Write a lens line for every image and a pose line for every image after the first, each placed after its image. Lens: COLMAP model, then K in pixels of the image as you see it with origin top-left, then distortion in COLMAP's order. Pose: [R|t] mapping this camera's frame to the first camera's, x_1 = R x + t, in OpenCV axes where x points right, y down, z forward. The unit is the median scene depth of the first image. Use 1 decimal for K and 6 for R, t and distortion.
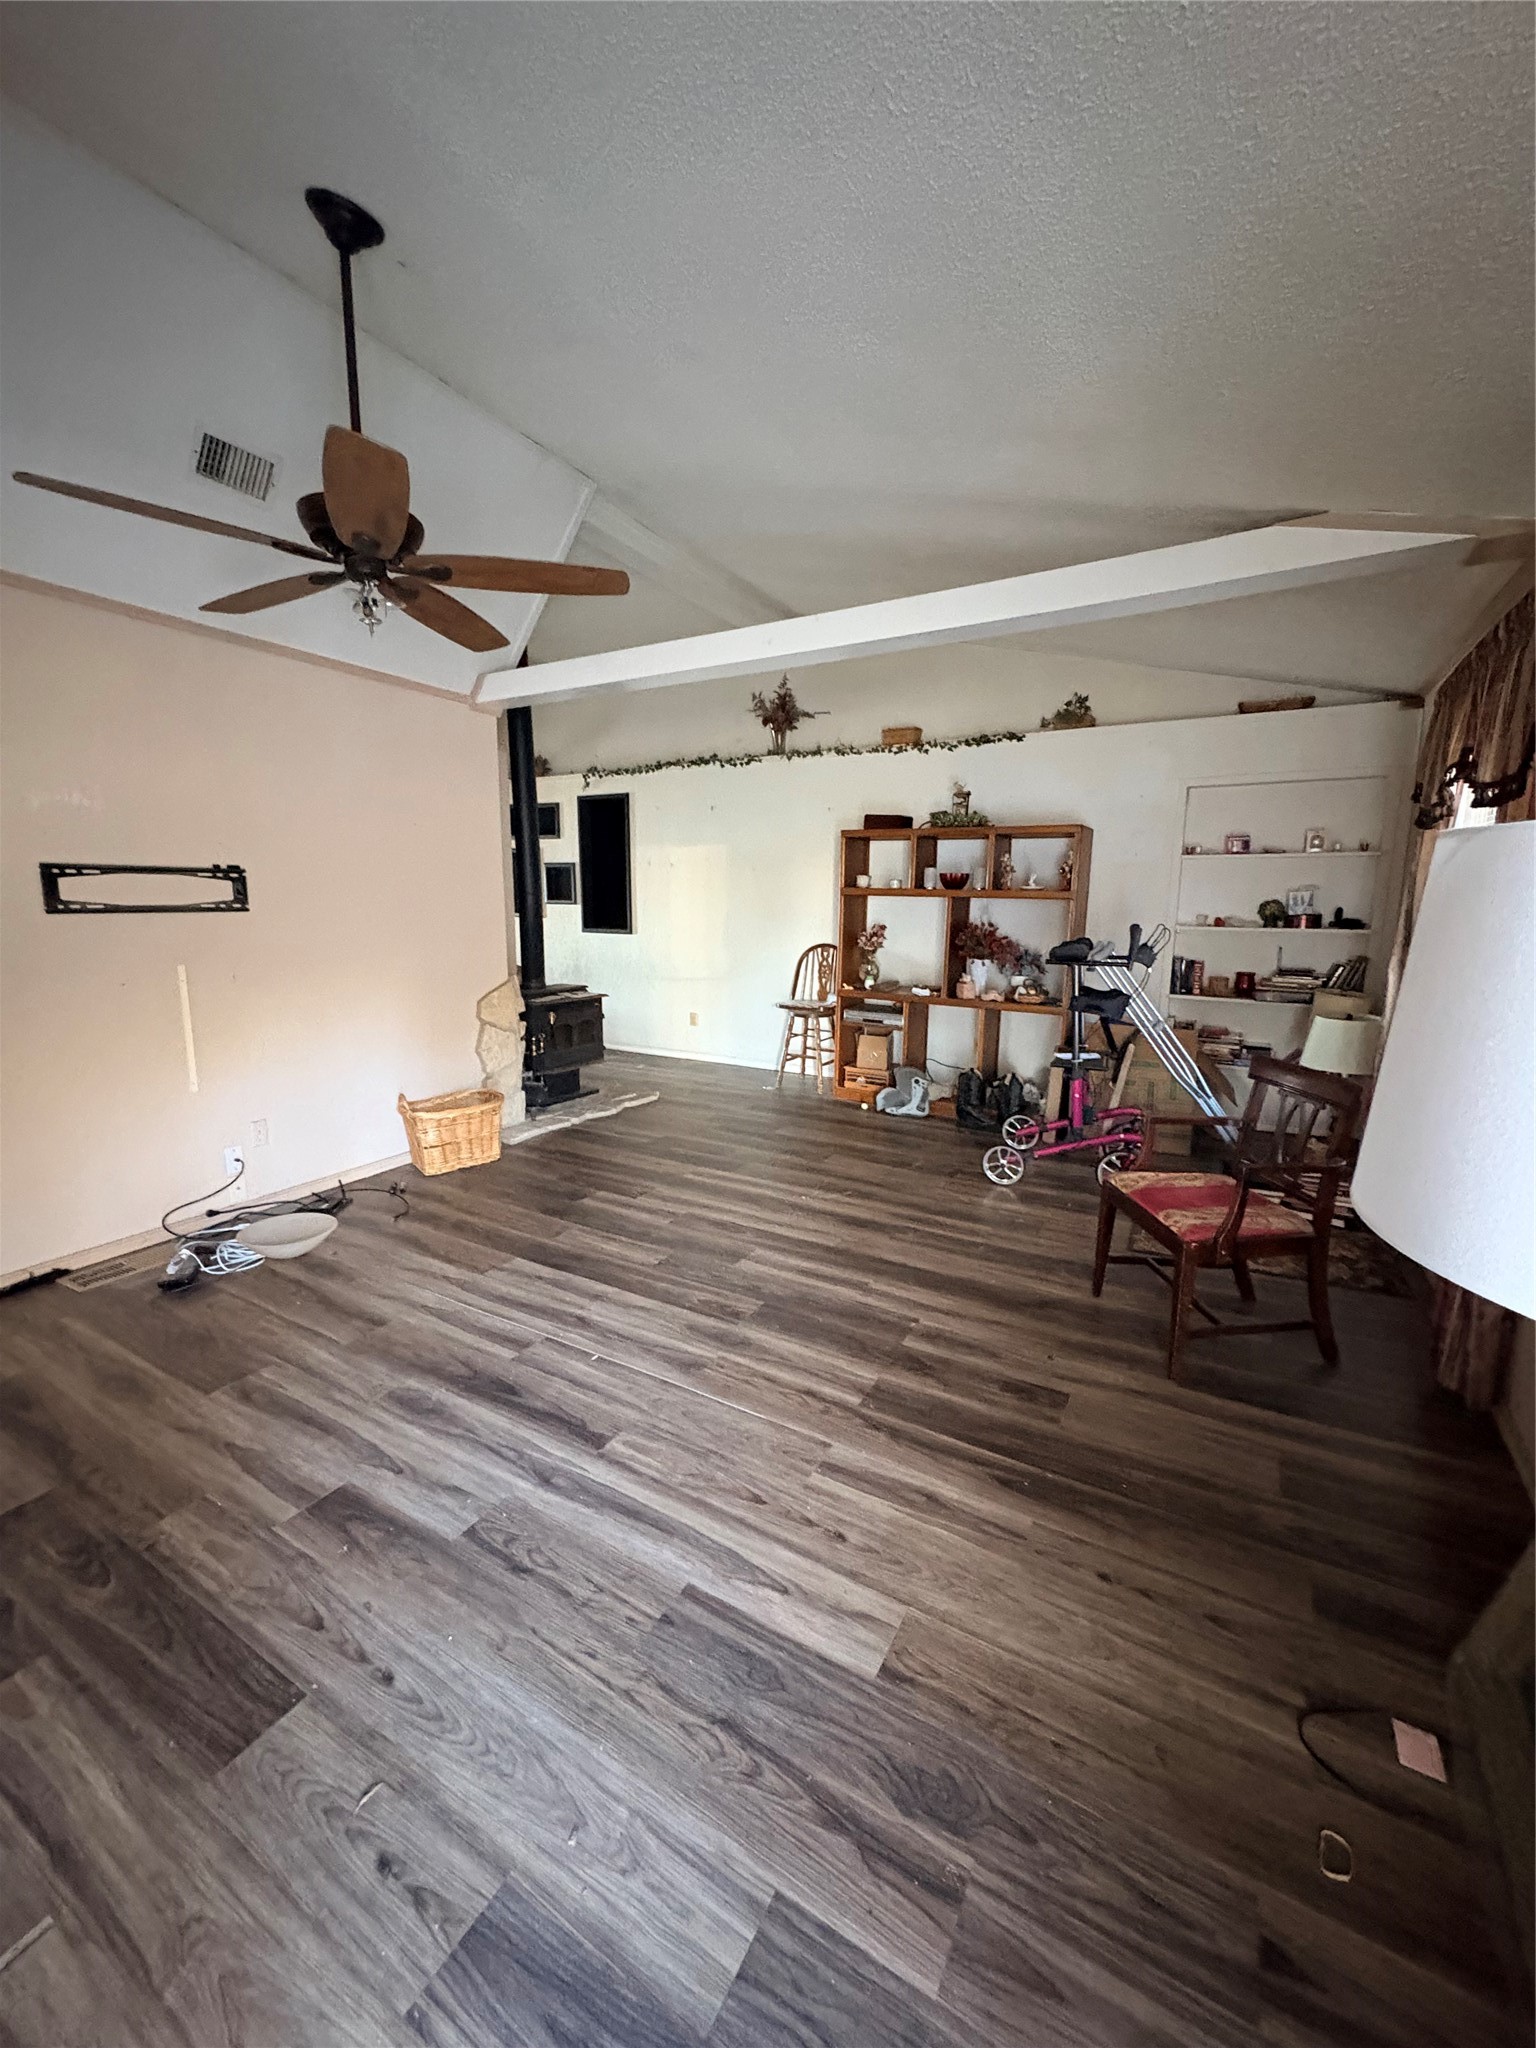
lens RADIAL K [[814.1, 0, 768.0], [0, 814.1, 1024.0], [0, 0, 1]] dist [0.000313, -0.000002]
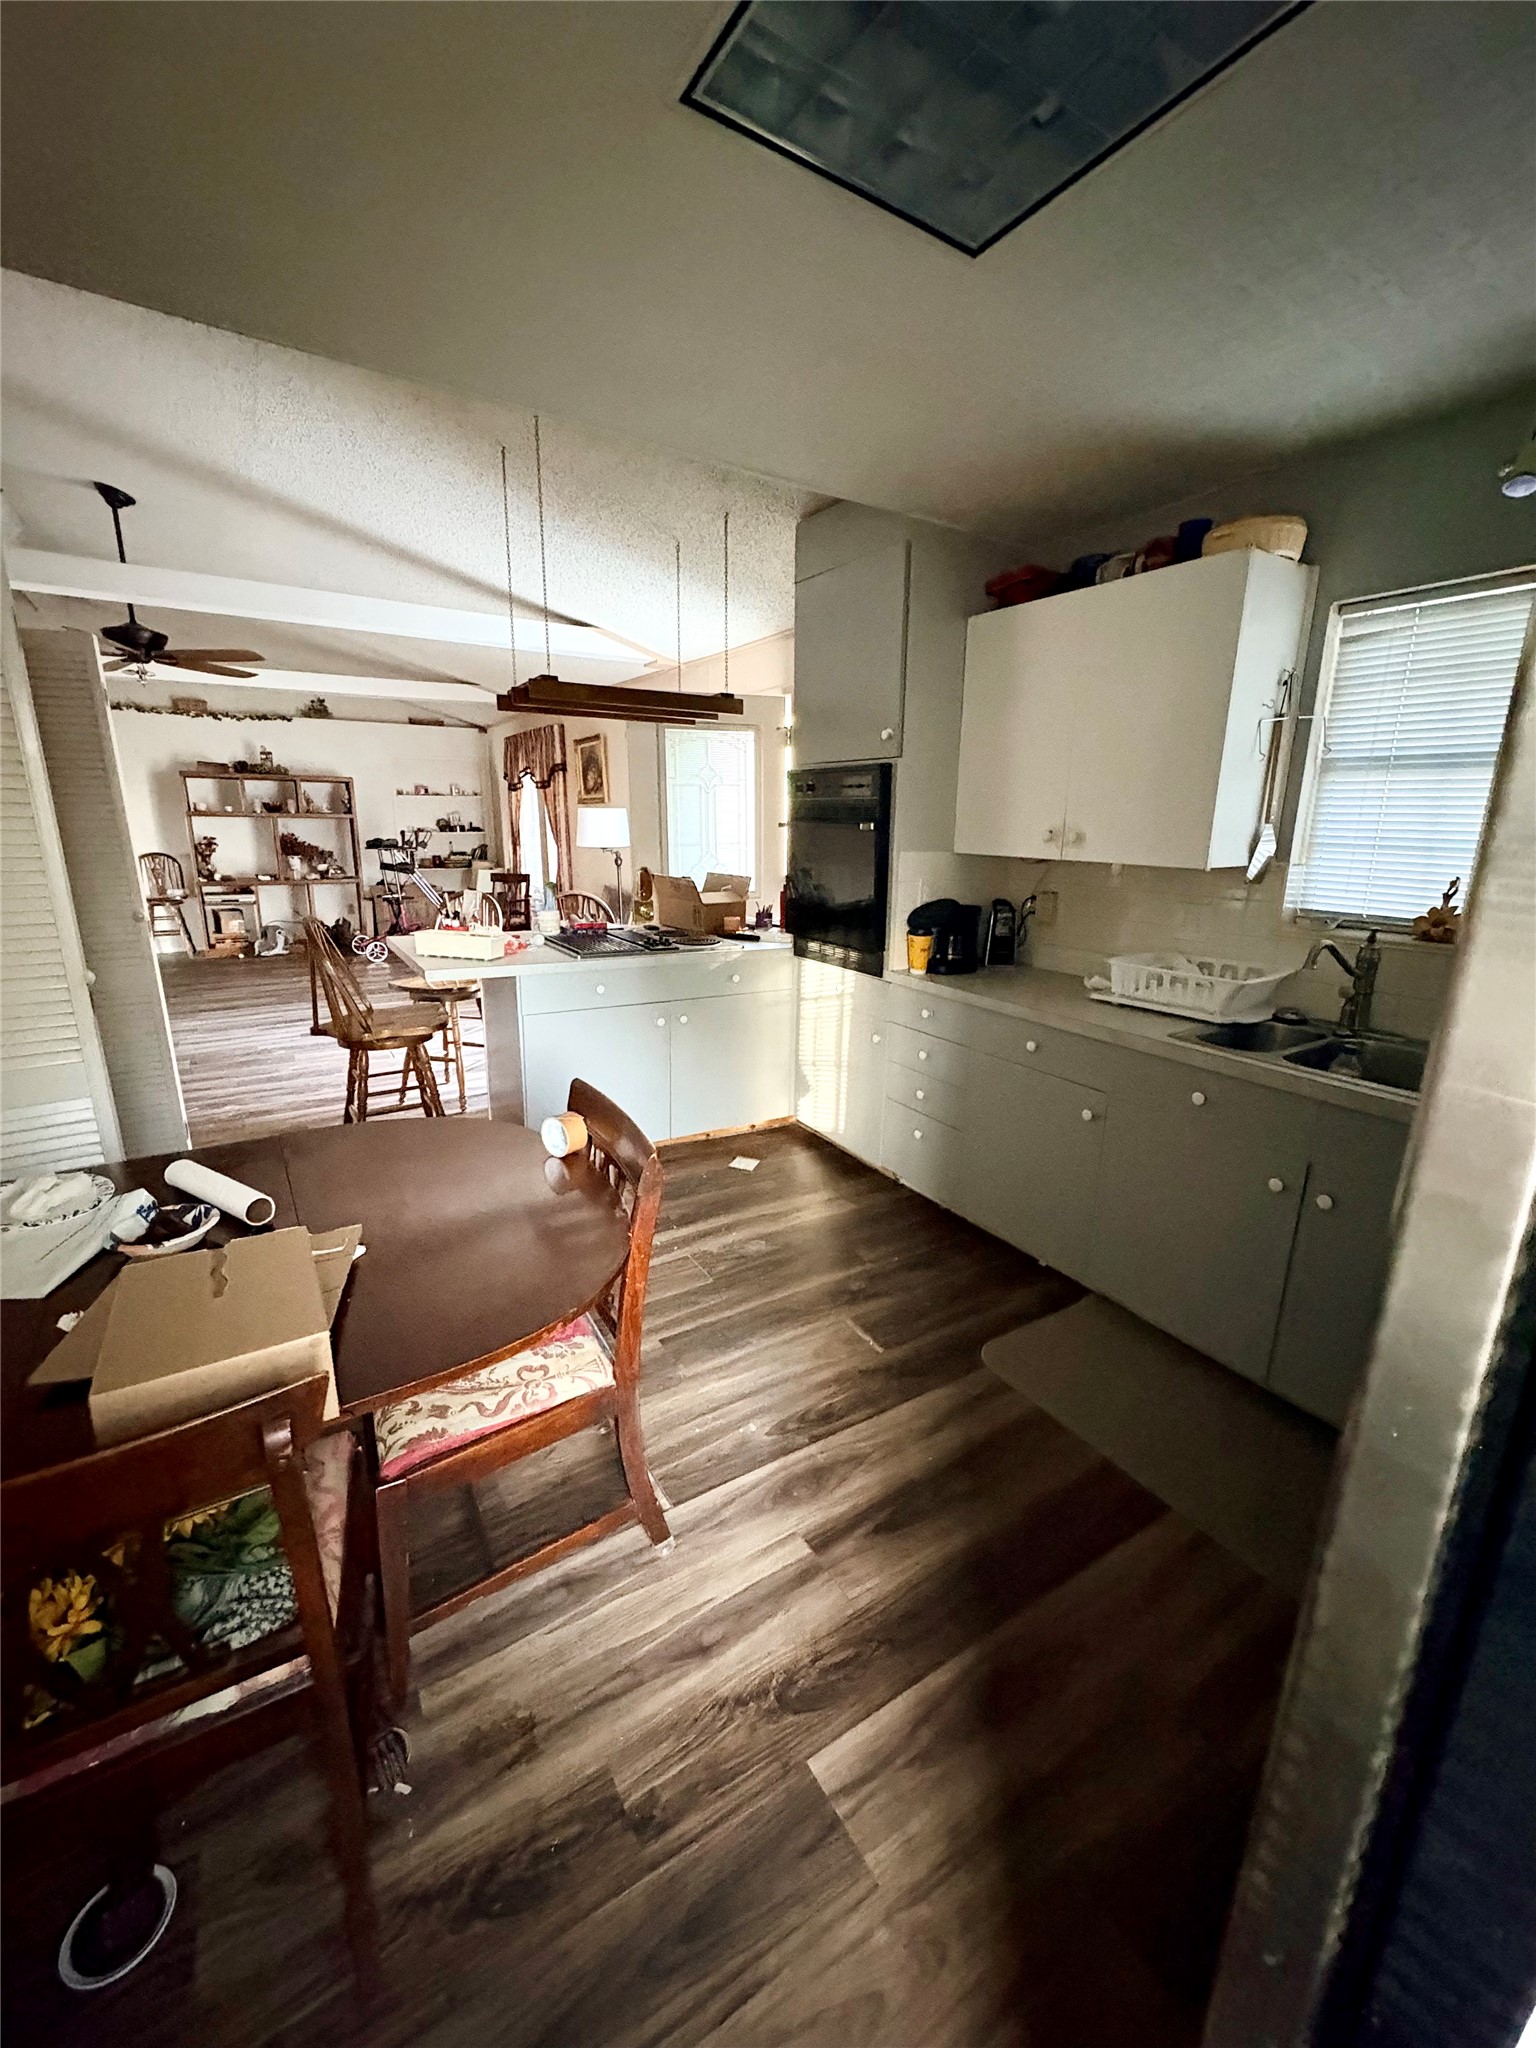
lens RADIAL K [[814.1, 0, 768.0], [0, 814.1, 1024.0], [0, 0, 1]] dist [0.000313, -0.000002]
pose [[0.466152, -0.219414, 0.857065, -0.873958], [0.138832, 0.974897, 0.174070, 0.110295], [-0.873744, 0.037845, 0.484912, -0.698924]]
